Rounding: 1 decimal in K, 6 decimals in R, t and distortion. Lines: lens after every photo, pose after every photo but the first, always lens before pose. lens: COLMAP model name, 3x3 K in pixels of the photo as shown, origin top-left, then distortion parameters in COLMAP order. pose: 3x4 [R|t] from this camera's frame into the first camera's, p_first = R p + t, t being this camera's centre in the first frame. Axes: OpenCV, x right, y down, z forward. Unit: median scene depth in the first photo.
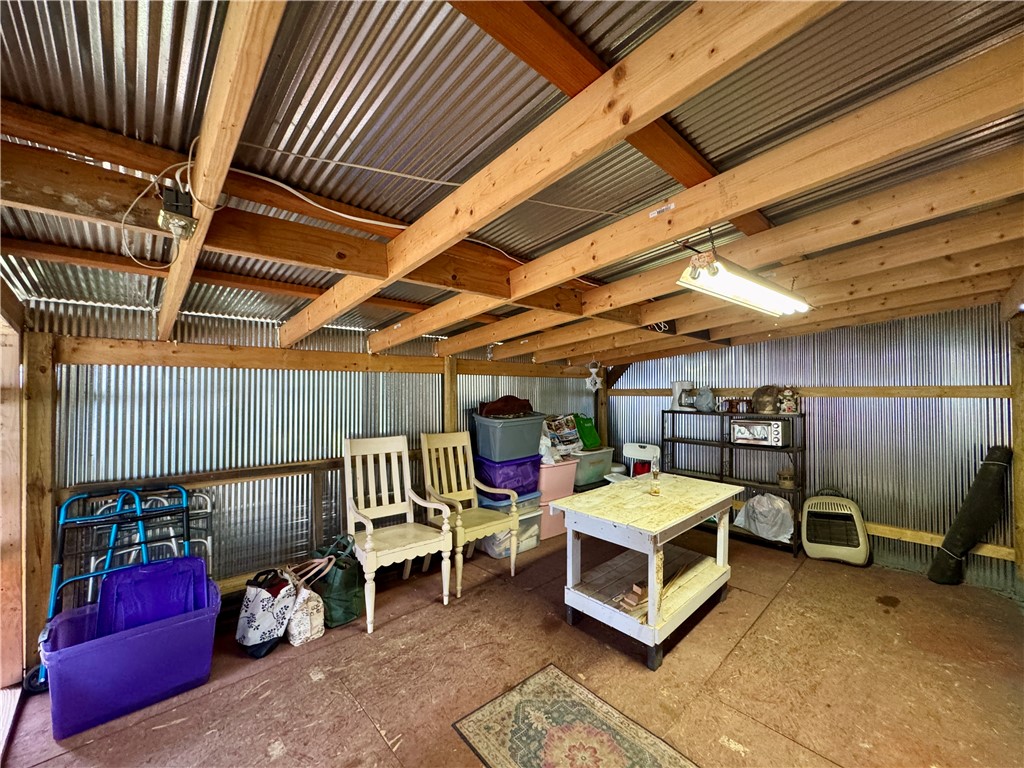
lens RADIAL K [[409.0, 0, 512.0], [0, 409.0, 384.3], [0, 0, 1]] dist [-0.005884, 0.001124]
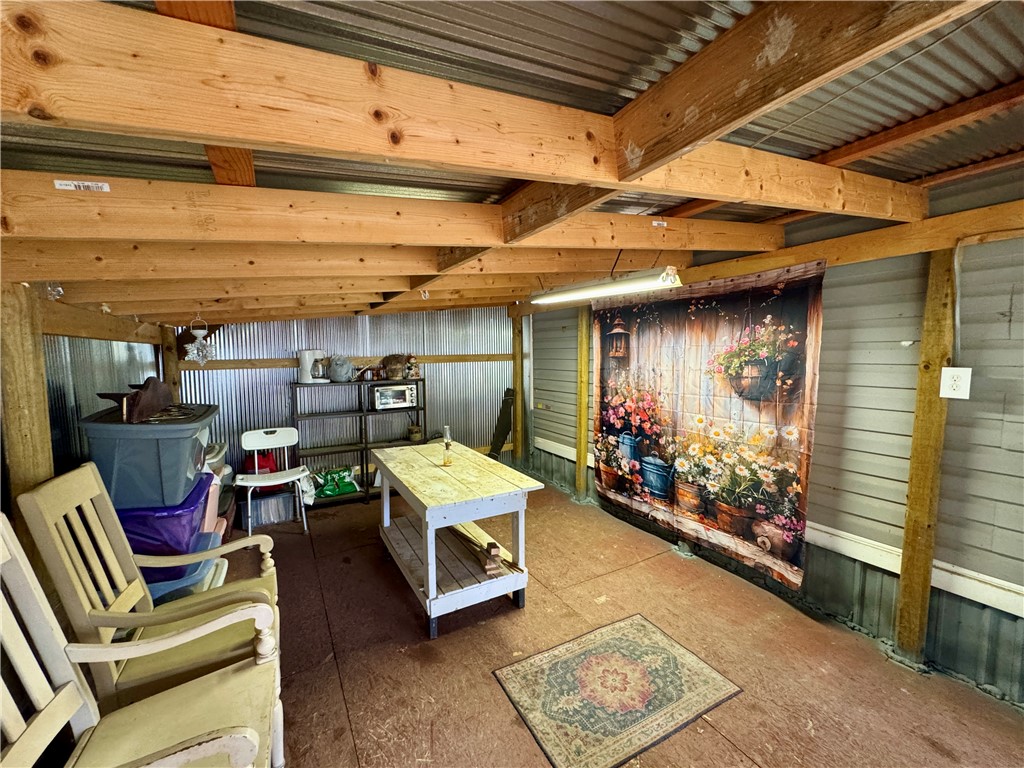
lens RADIAL K [[409.0, 0, 514.2], [0, 409.0, 381.9], [0, 0, 1]] dist [-0.005884, 0.001124]
pose [[0.226885, -0.071488, 0.971294, -0.614972], [-0.003013, 0.997246, 0.074102, -0.009116], [-0.973917, -0.019739, 0.226045, 0.663378]]
